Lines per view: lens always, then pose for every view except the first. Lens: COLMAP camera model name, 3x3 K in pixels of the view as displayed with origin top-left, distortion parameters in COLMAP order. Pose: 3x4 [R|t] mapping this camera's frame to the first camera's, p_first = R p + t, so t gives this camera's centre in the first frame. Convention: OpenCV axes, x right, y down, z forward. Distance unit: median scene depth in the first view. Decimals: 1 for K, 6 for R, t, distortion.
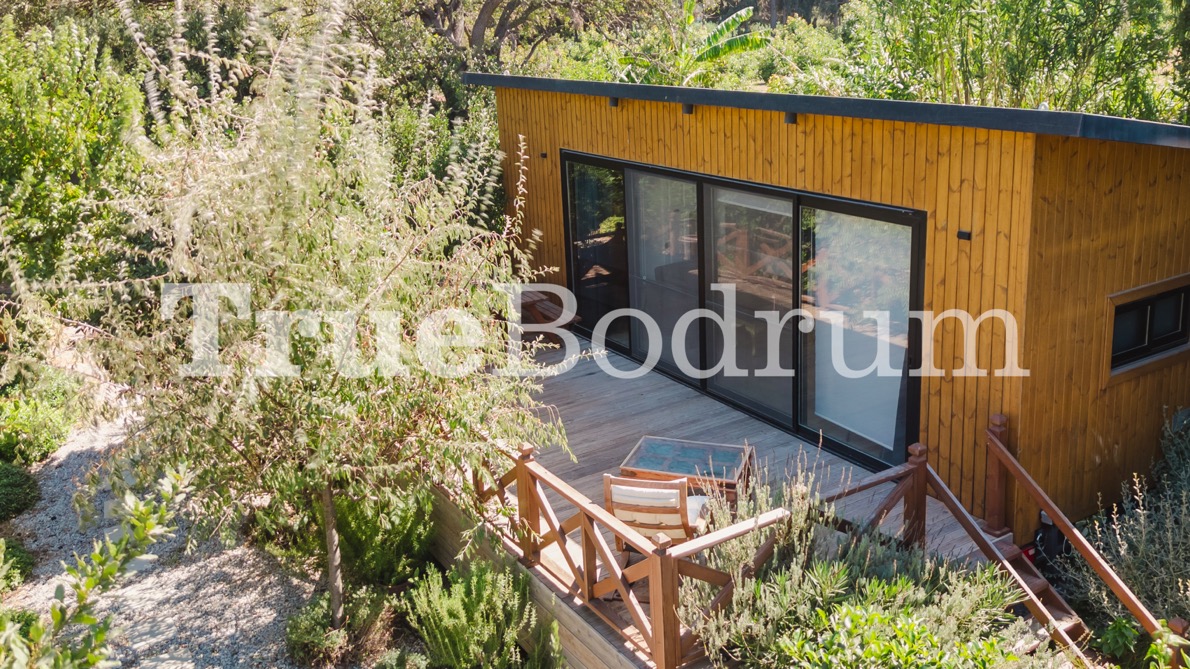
lens RADIAL K [[1038.1, 0, 595.8], [0, 1038.1, 240.1], [0, 0, 1]] dist [0.002517, -0.001214]
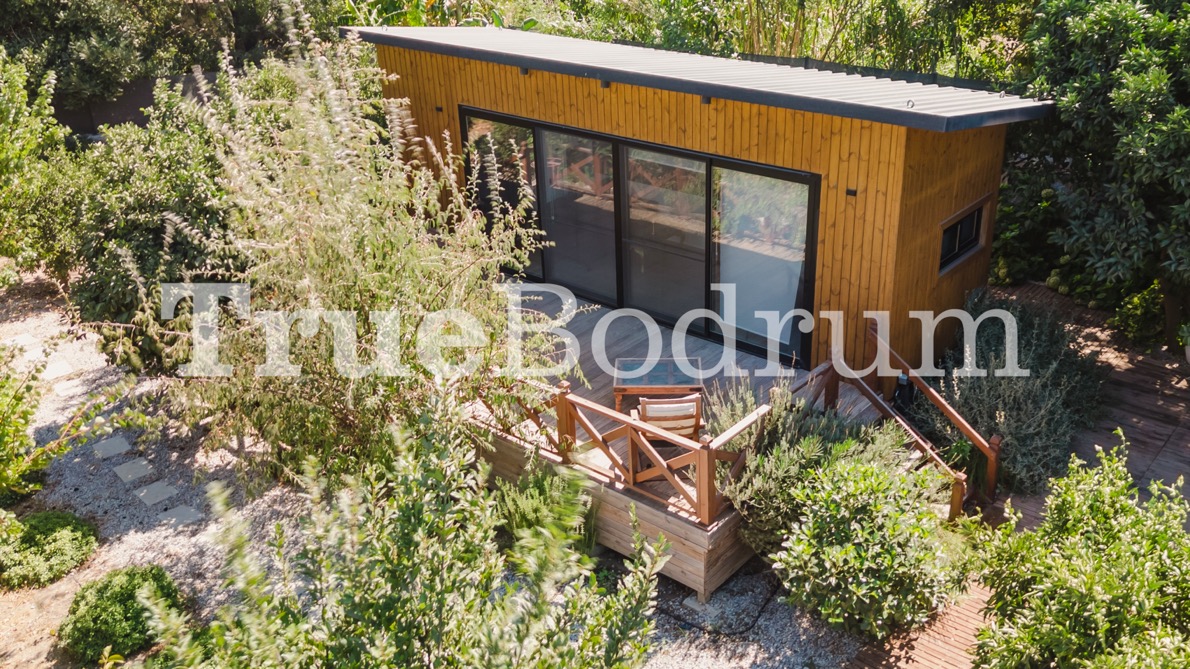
lens RADIAL K [[1069.4, 0, 595.0], [0, 1069.4, 334.5], [0, 0, 1]] dist [-0.002354, -0.001519]
pose [[0.959812, -0.124244, 0.251641, -0.353588], [0.065824, 0.971314, 0.228507, -0.168525], [-0.272813, -0.202760, 0.940458, -0.282808]]
